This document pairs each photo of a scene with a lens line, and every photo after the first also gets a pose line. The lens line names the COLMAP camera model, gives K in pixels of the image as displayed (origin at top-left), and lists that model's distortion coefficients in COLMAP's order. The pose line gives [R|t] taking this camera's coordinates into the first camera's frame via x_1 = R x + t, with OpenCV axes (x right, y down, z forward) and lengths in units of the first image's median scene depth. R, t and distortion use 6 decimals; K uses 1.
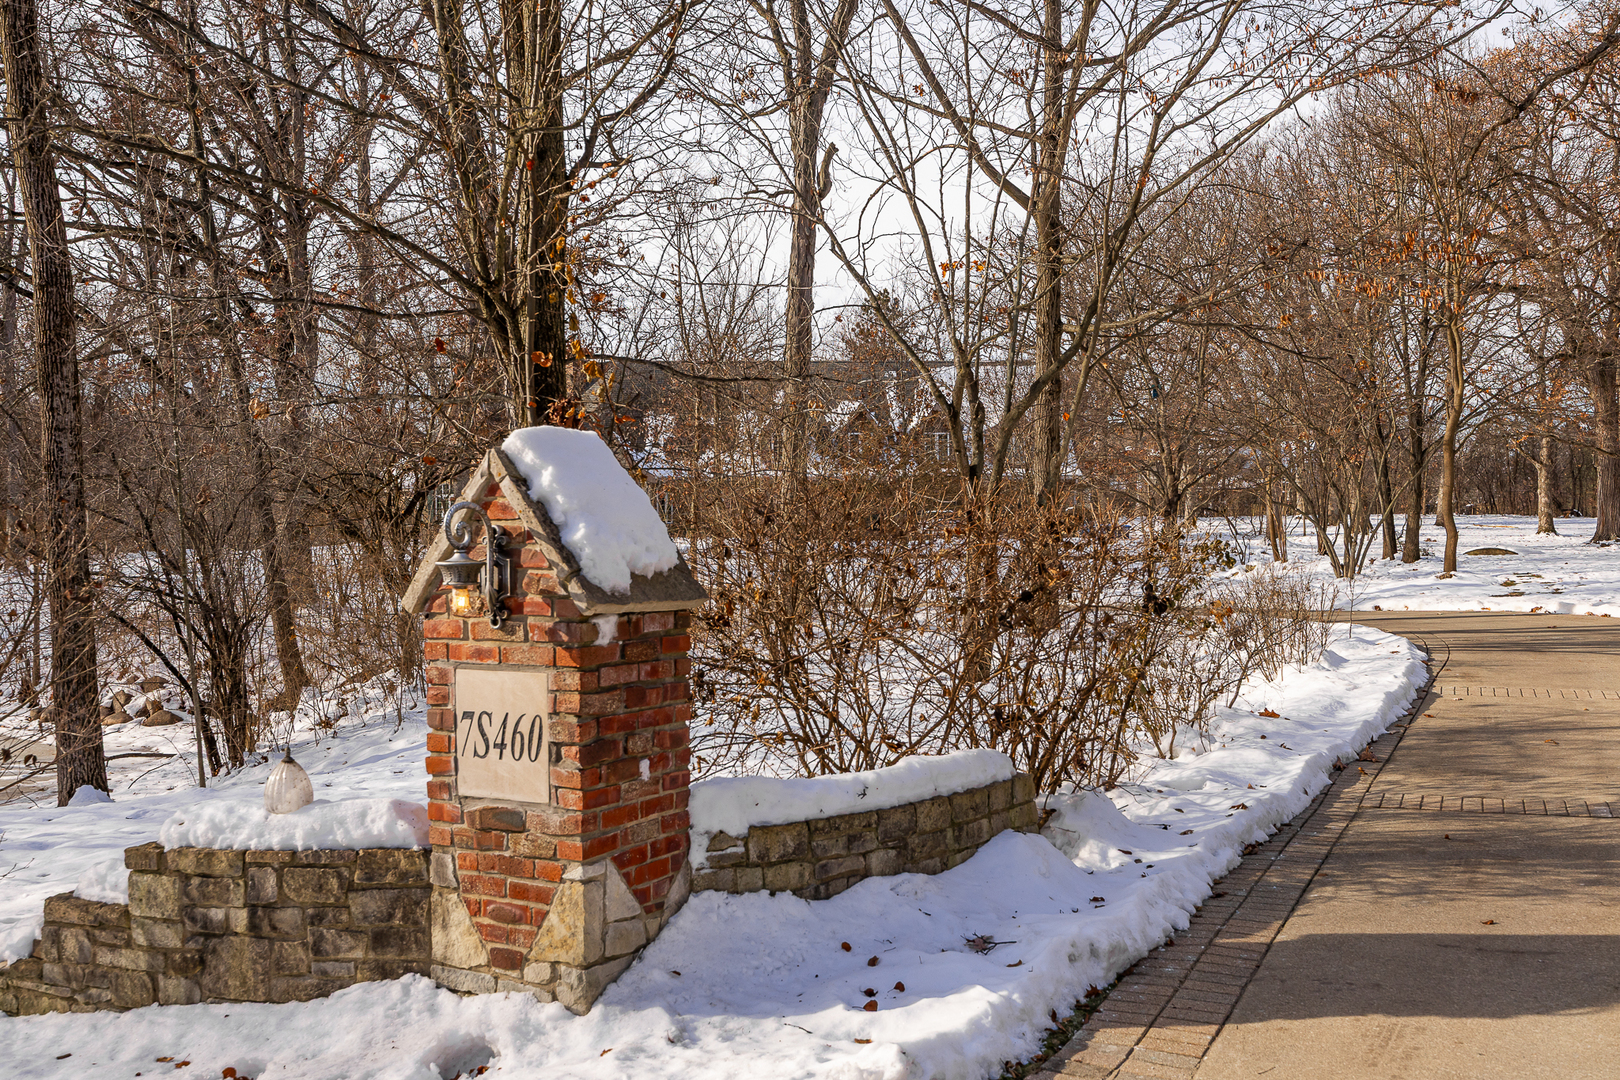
lens RADIAL K [[1548.6, 0, 808.6], [0, 1548.6, 504.6], [0, 0, 1]] dist [-0.010932, 0.010513]
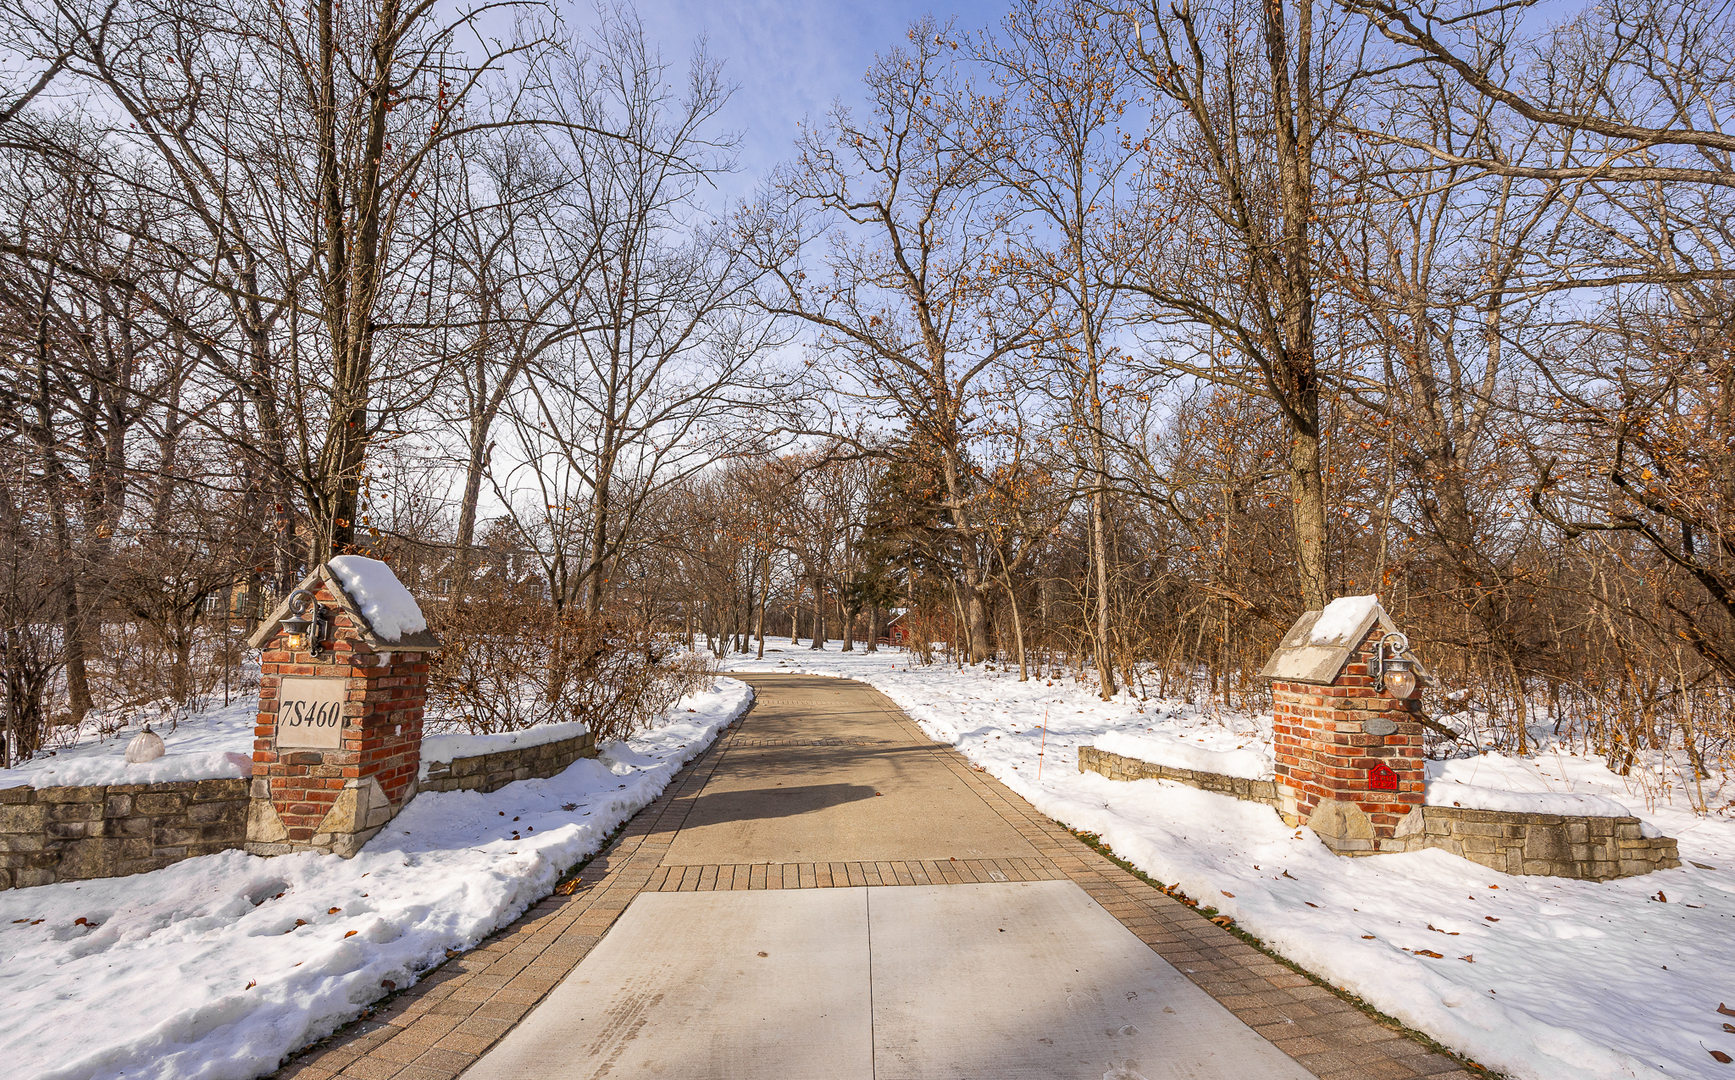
lens RADIAL K [[738.3, 0, 867.5], [0, 738.3, 540.0], [0, 0, 1]] dist [-0.000409, -0.000184]
pose [[0.841868, 0.119655, 0.526252, -0.120519], [-0.044604, 0.987202, -0.153108, 0.045337], [-0.537837, 0.105424, 0.836431, -0.139413]]
